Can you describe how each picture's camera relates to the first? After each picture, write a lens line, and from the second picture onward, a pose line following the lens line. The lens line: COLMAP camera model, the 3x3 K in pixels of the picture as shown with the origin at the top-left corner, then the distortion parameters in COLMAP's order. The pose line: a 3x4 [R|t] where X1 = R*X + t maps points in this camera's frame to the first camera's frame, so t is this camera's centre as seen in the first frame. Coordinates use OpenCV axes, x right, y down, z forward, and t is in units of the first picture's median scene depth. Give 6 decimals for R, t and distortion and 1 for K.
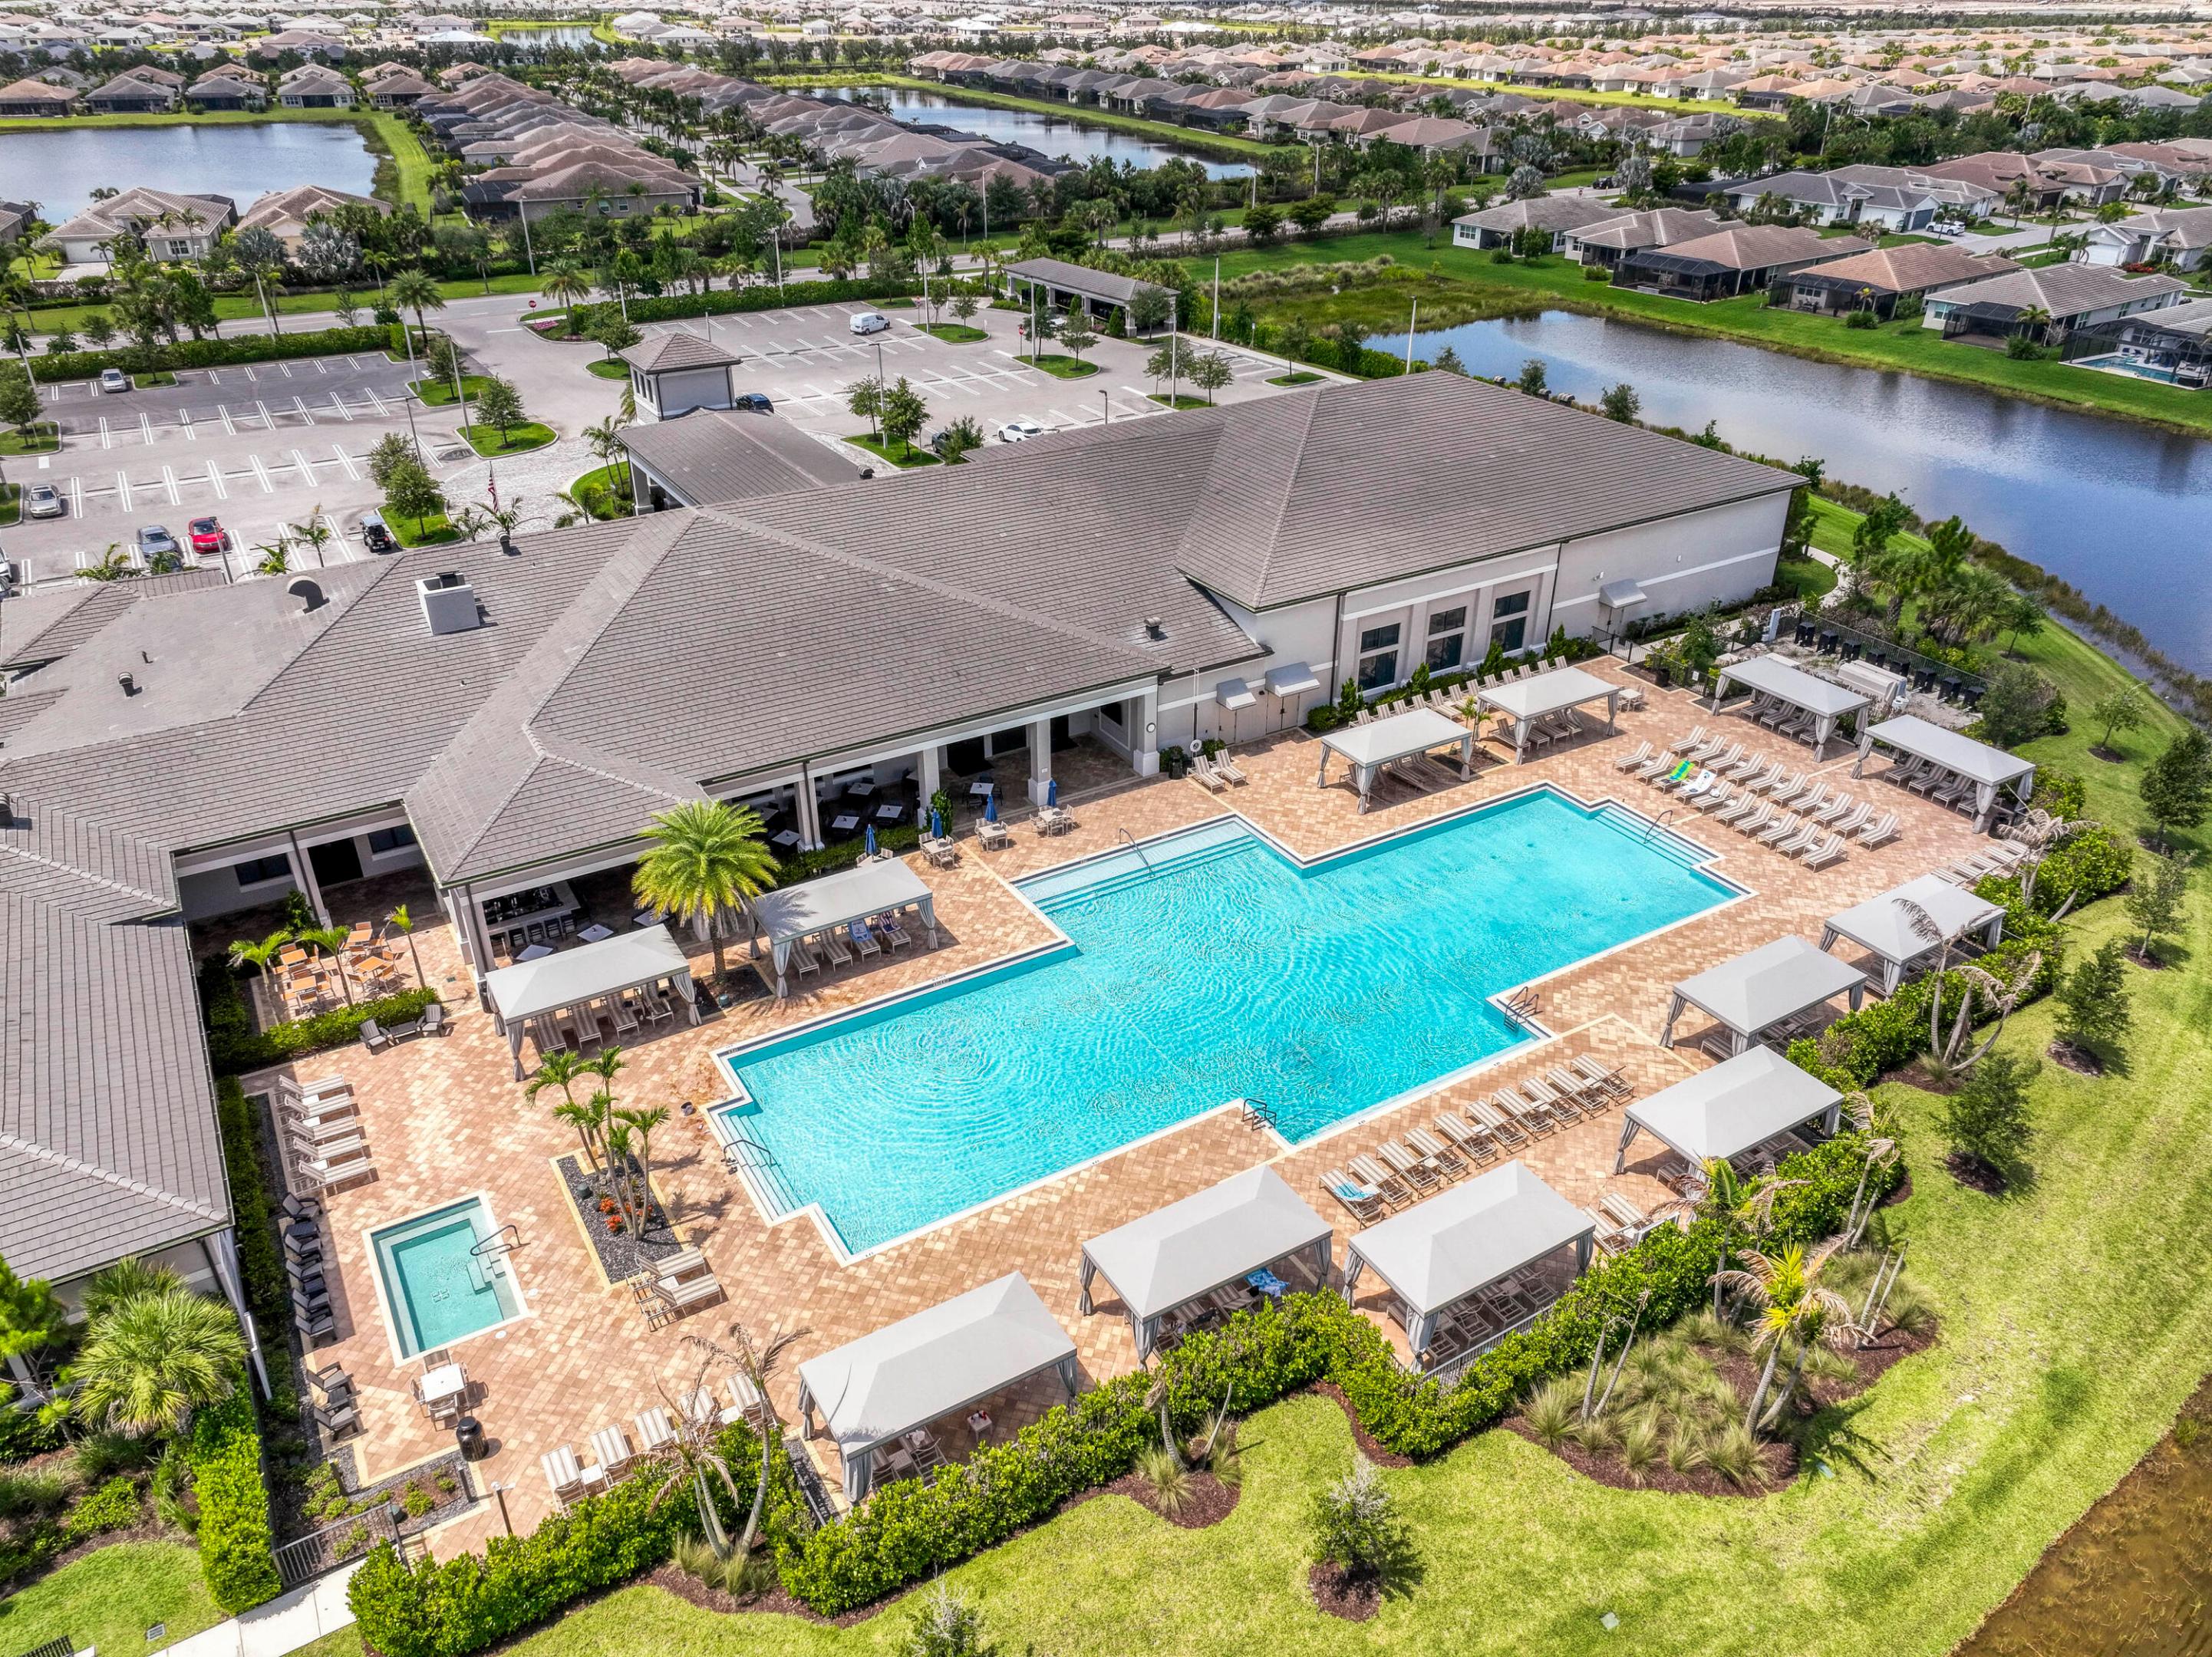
lens RADIAL K [[1539.9, 0, 1132.0], [0, 1539.9, 827.9], [0, 0, 1]] dist [0.001508, 0.005180]
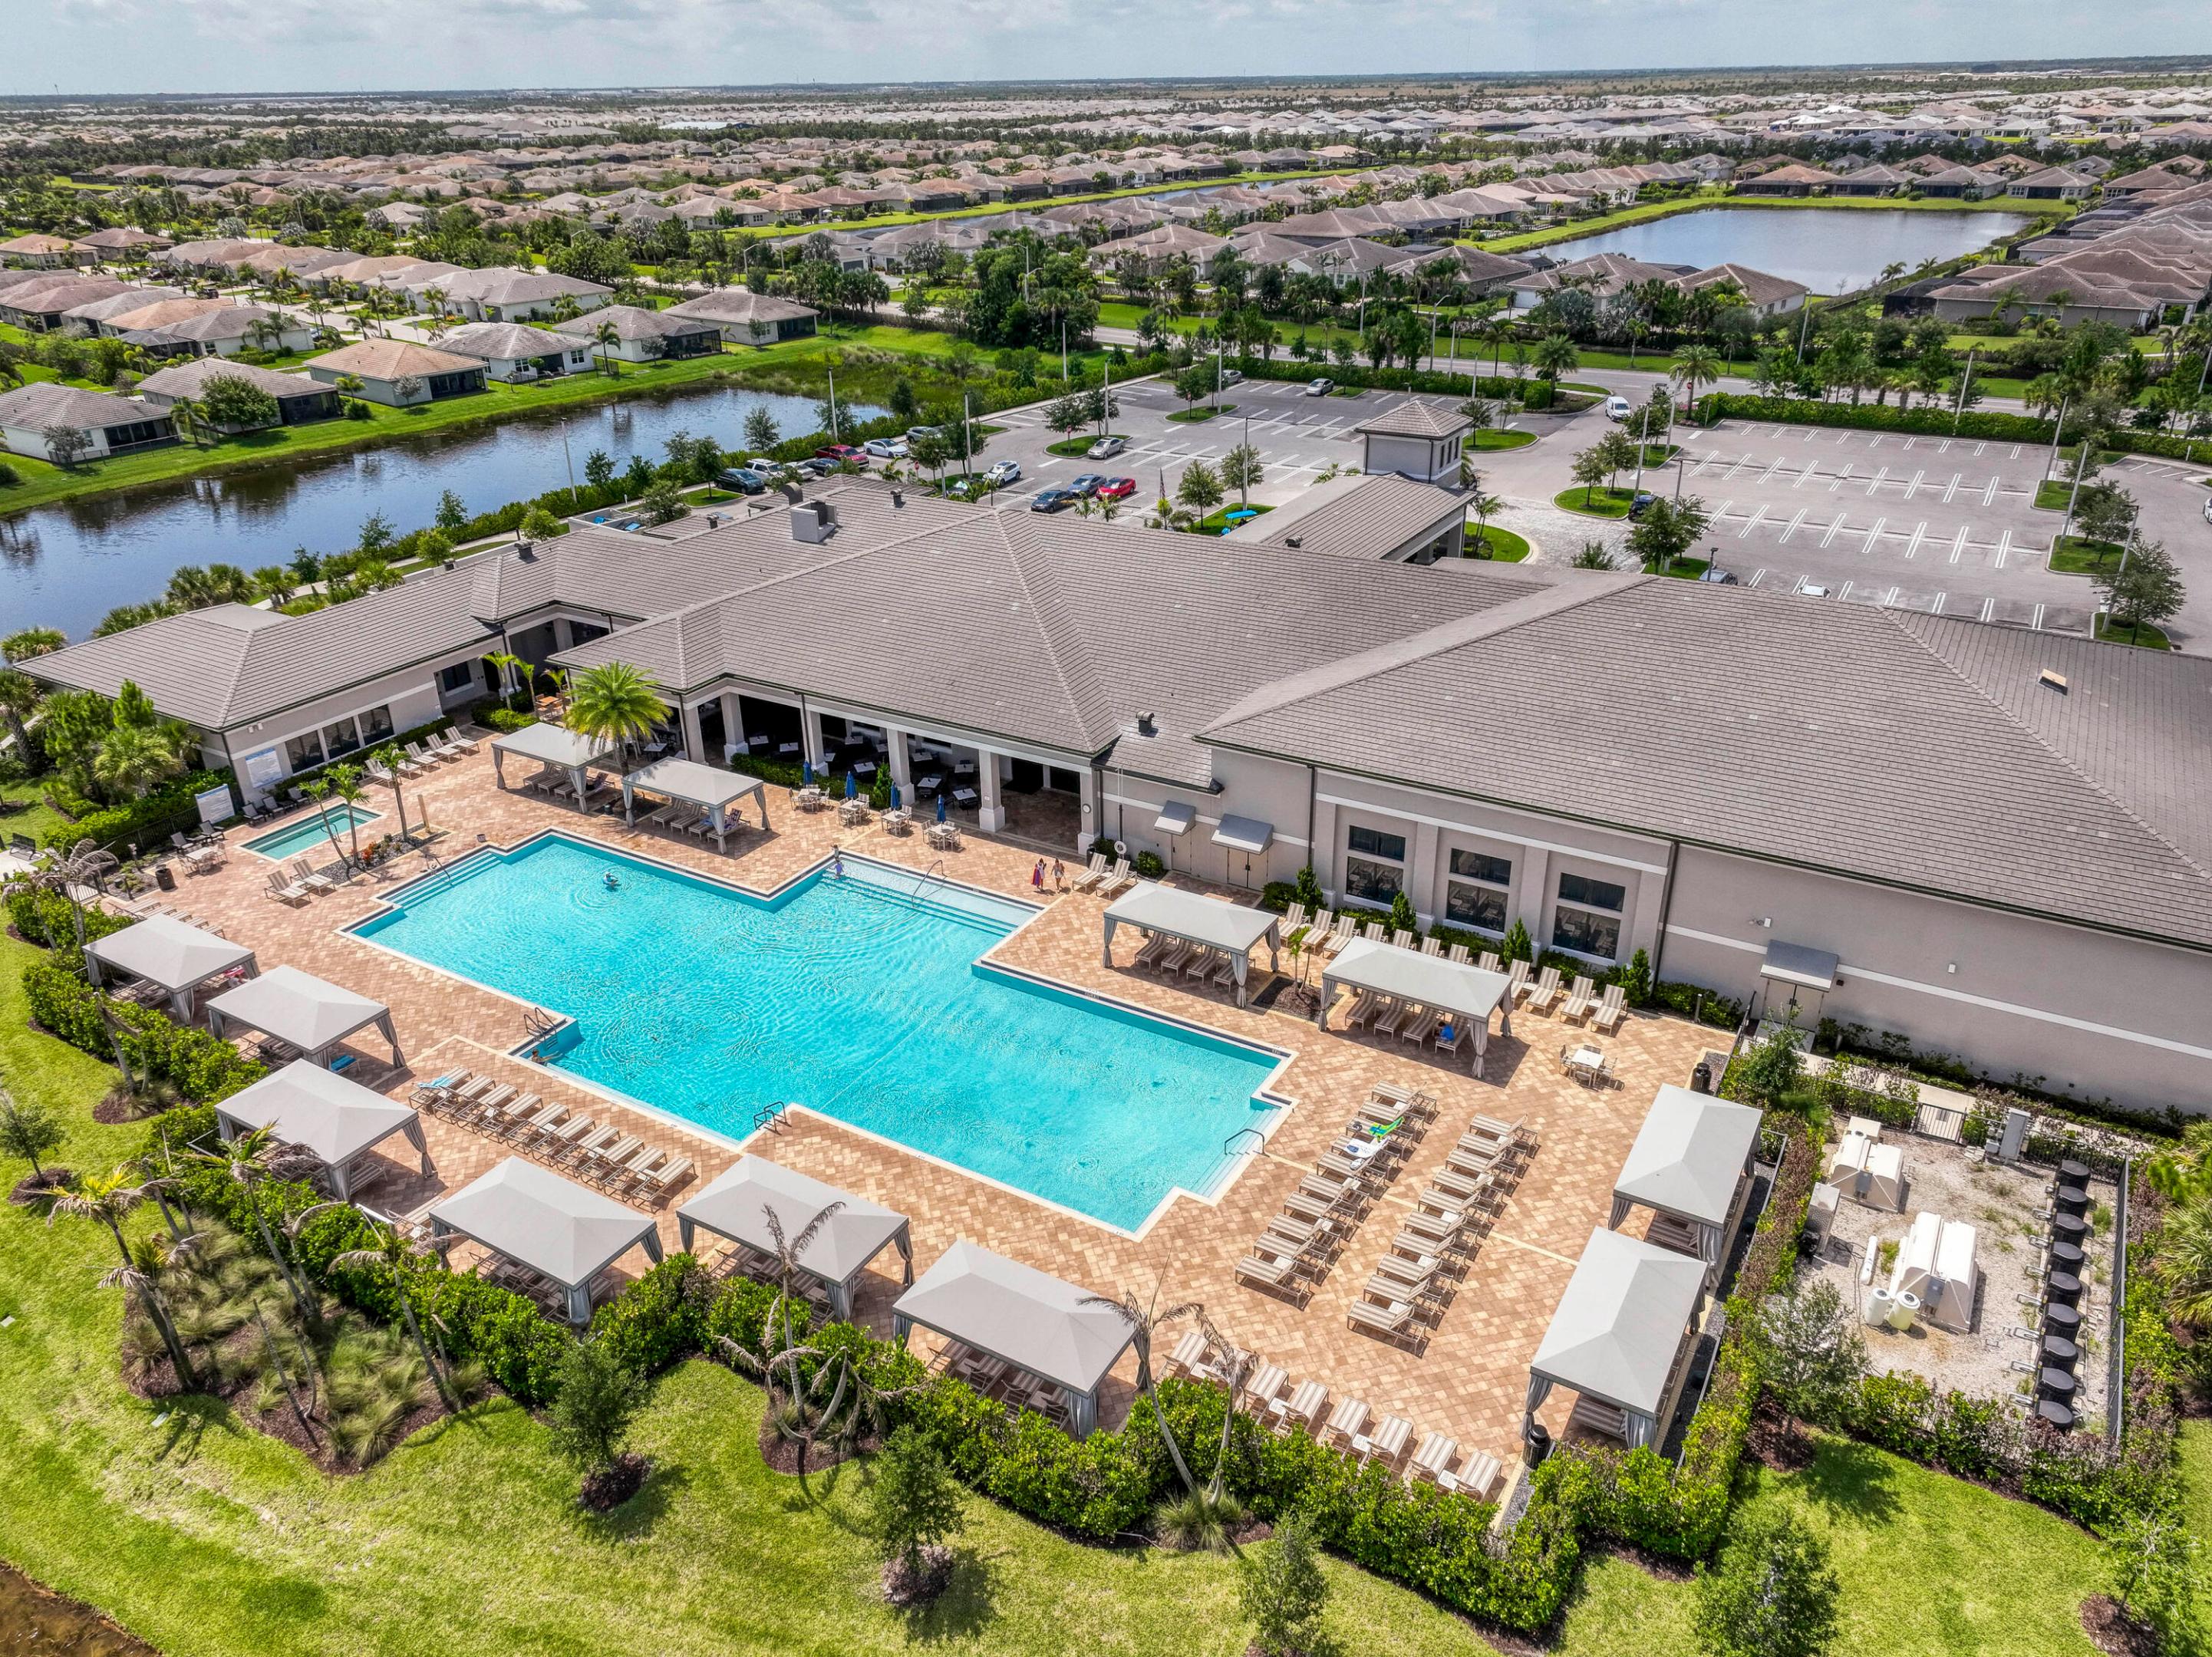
lens RADIAL K [[1539.9, 0, 1132.0], [0, 1539.9, 827.9], [0, 0, 1]] dist [0.001508, 0.005180]
pose [[0.464509, 0.377257, -0.801192, 0.787088], [-0.415477, 0.891808, 0.179043, -0.231647], [0.782055, 0.249710, 0.570995, 0.428863]]
